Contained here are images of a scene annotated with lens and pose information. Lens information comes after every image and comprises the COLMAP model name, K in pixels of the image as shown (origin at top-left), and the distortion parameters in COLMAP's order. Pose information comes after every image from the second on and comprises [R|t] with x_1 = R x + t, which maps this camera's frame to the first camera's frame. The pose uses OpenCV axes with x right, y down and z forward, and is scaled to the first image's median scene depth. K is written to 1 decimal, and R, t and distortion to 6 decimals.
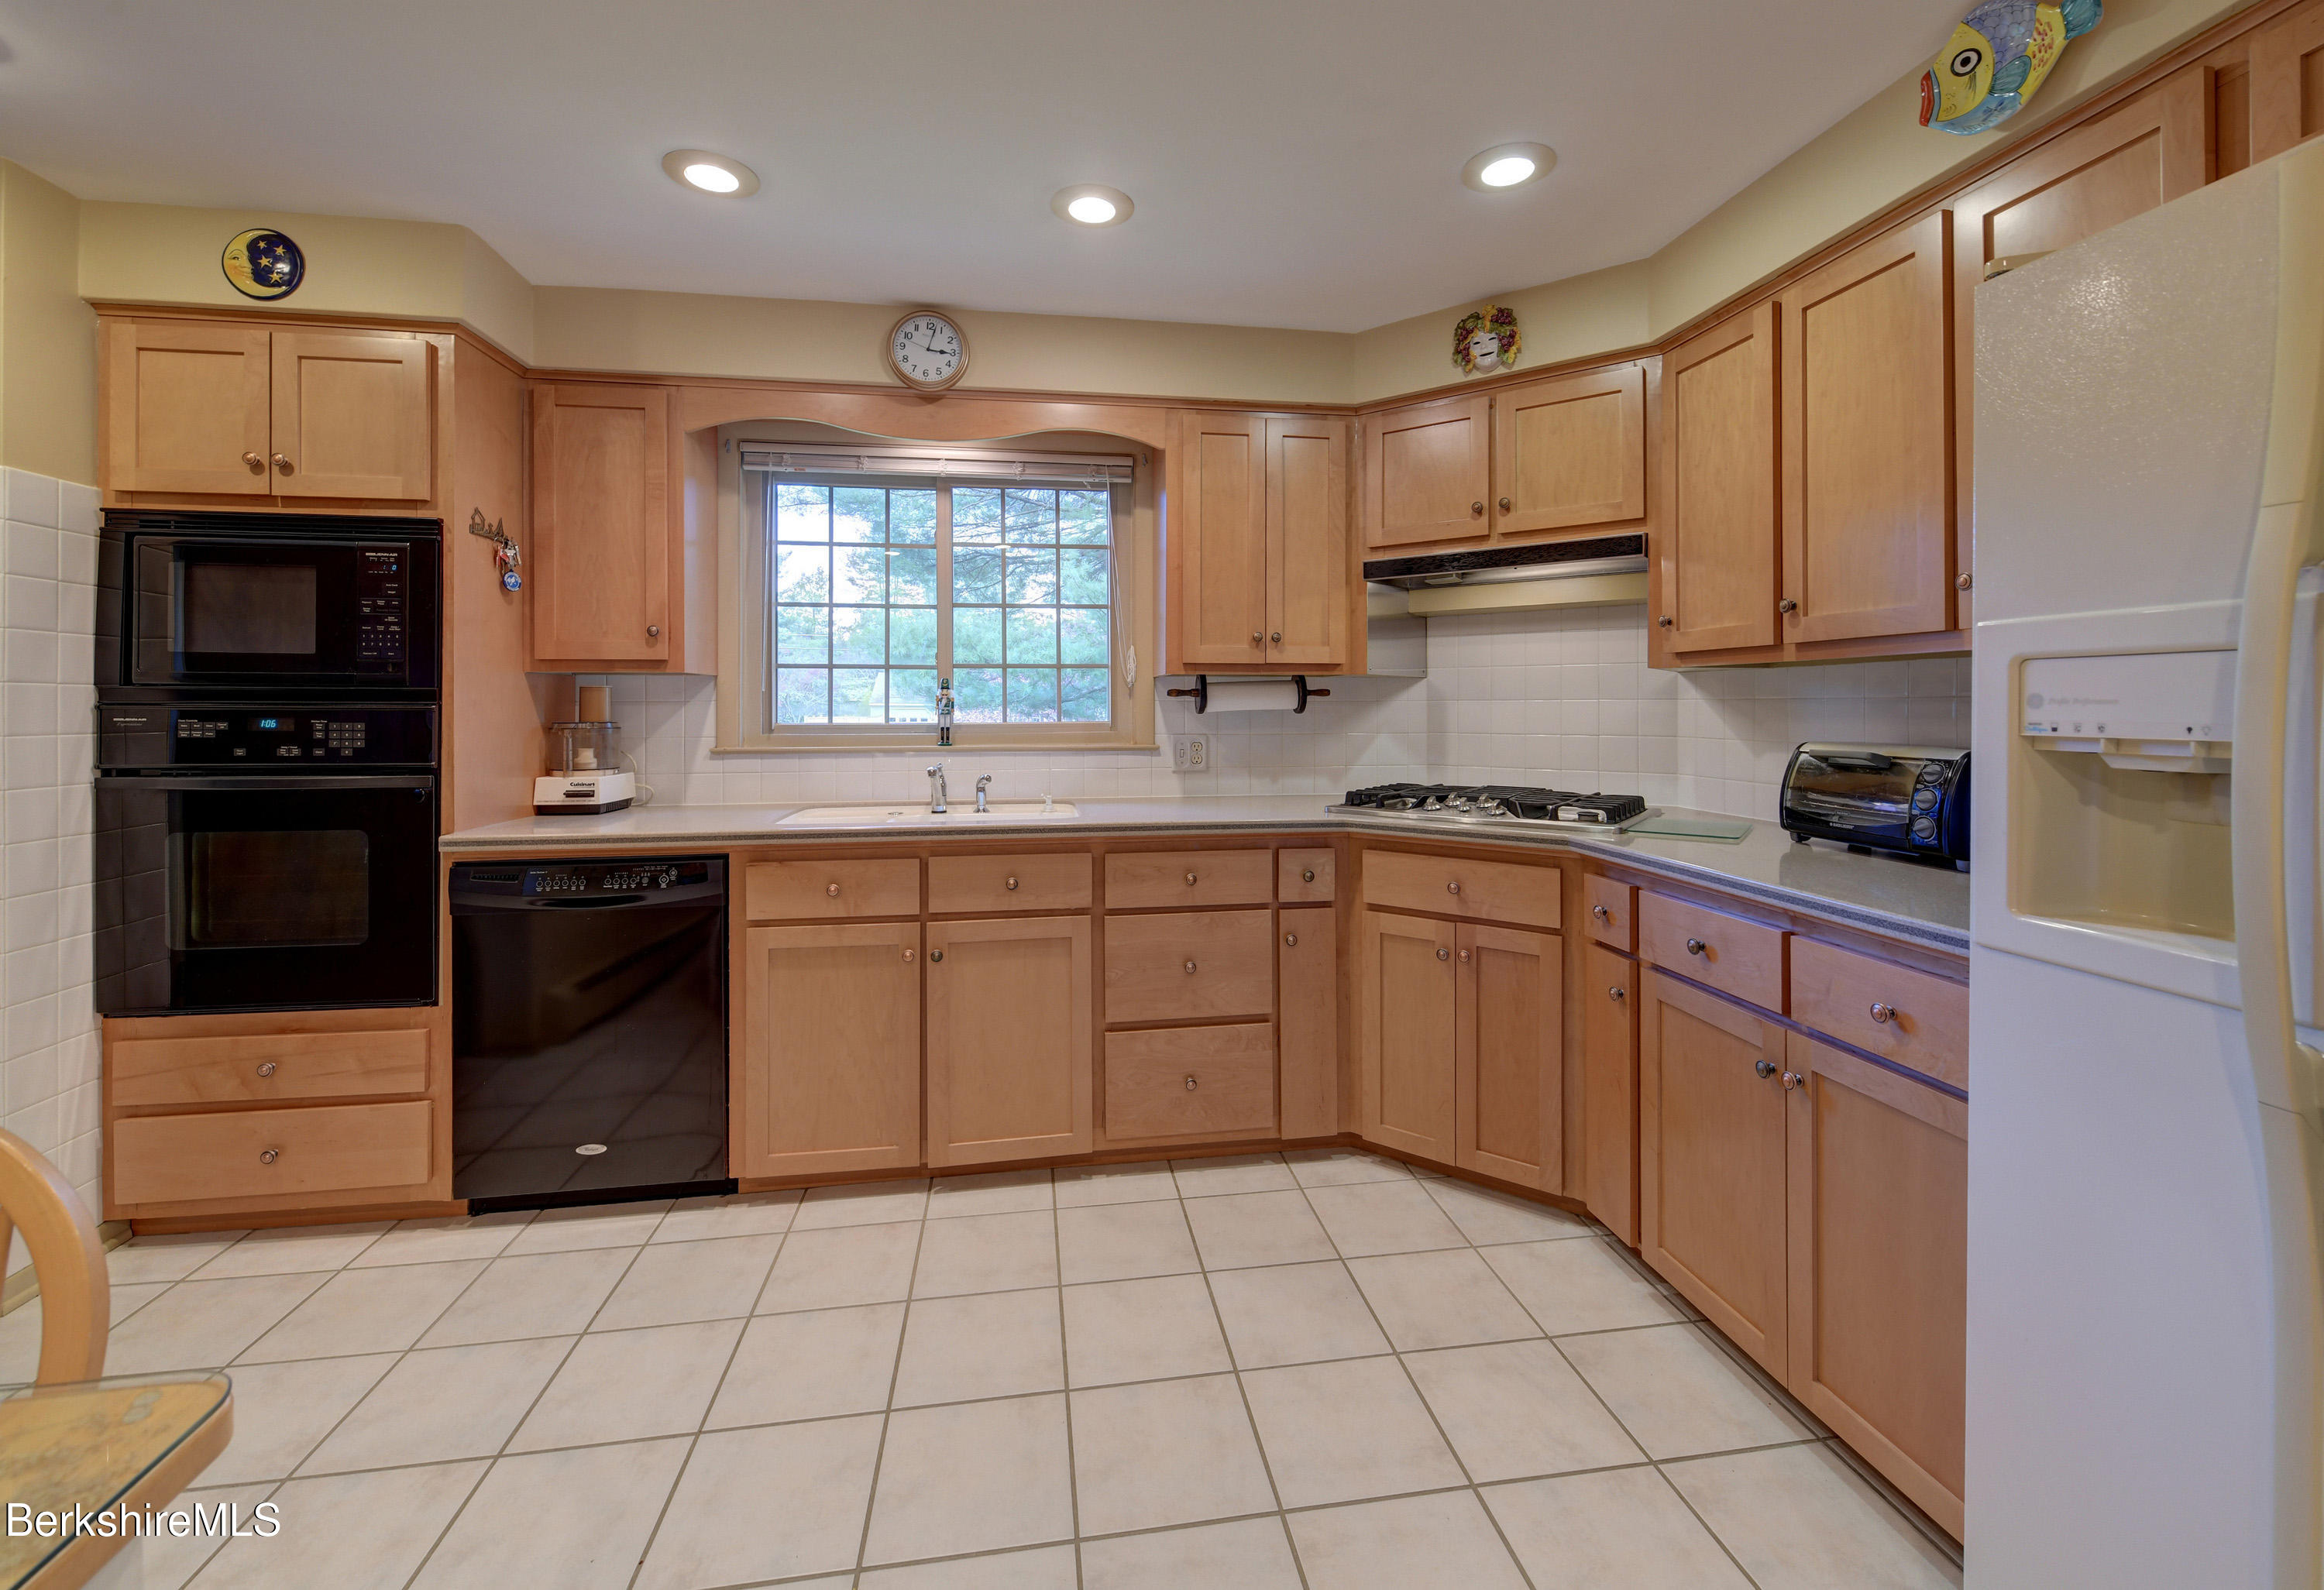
lens RADIAL K [[972.1, 0, 1171.3], [0, 972.1, 699.4], [0, 0, 1]] dist [0.004392, 0.000030]
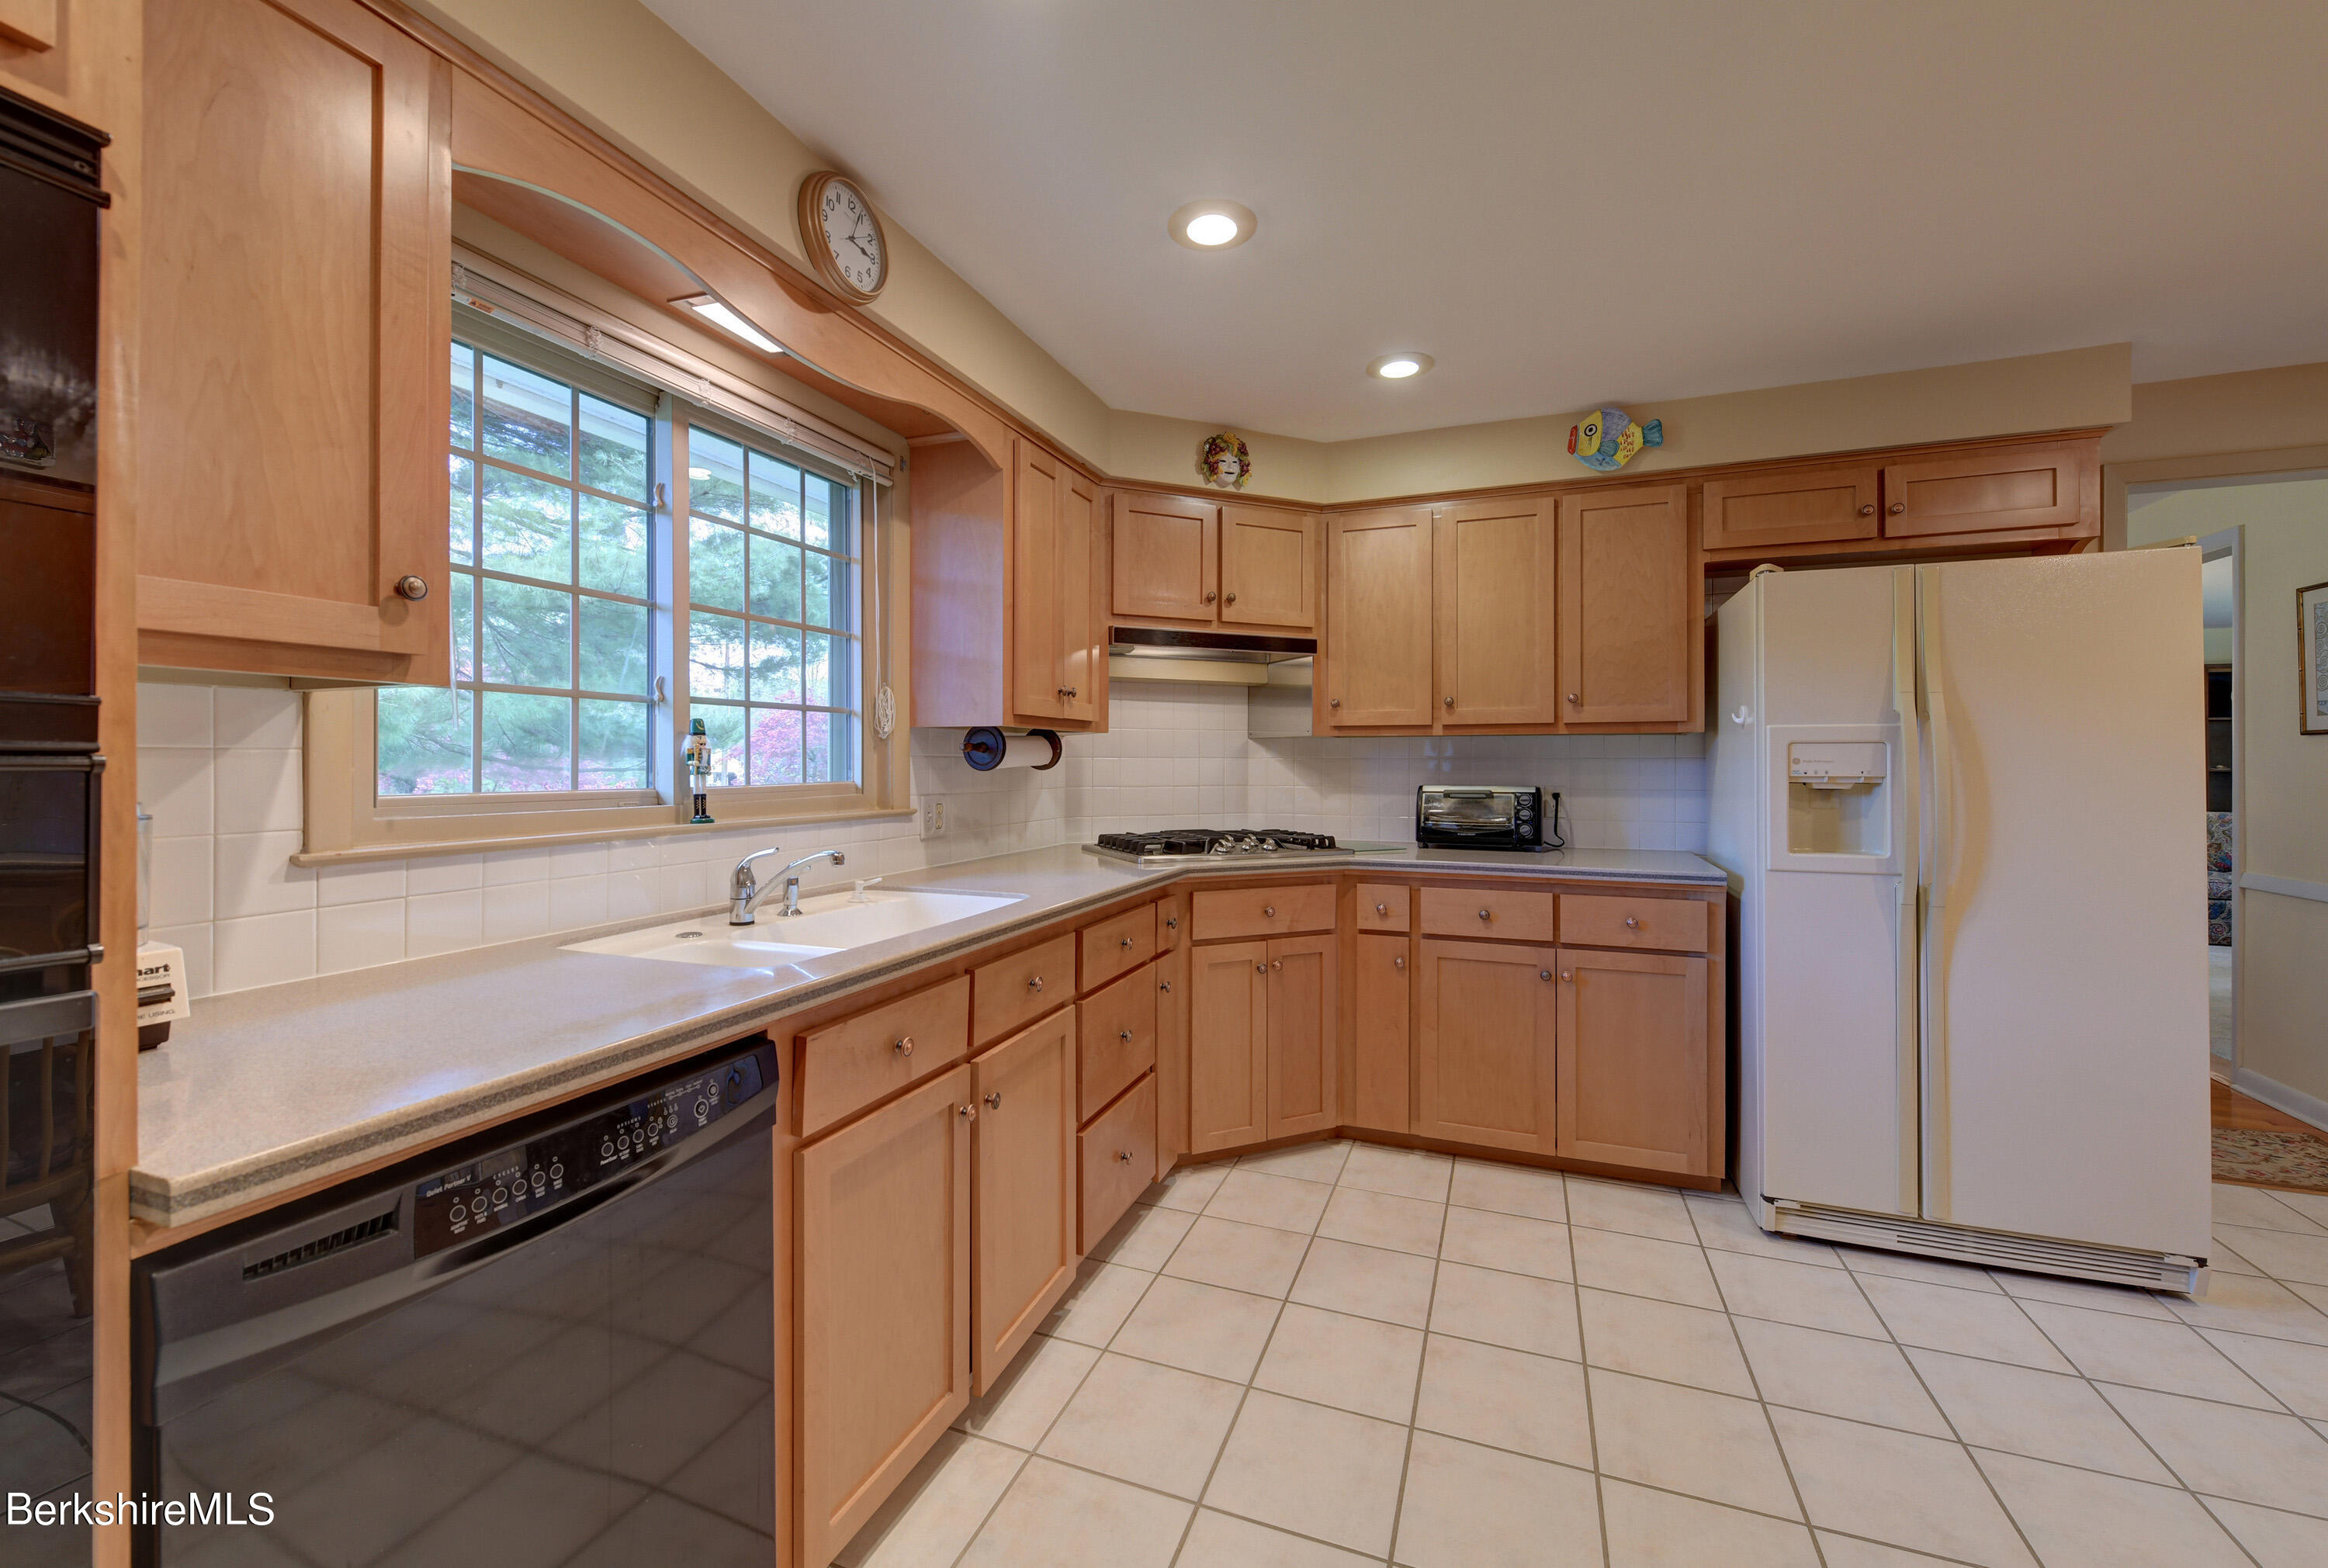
lens RADIAL K [[941.2, 0, 1164.8], [0, 941.2, 762.2], [0, 0, 1]] dist [0.002928, -0.000420]
pose [[0.486077, 0.002520, 0.873912, -0.741217], [-0.006790, 0.999977, 0.000893, 0.004960], [-0.873890, -0.006368, 0.486083, 0.499876]]
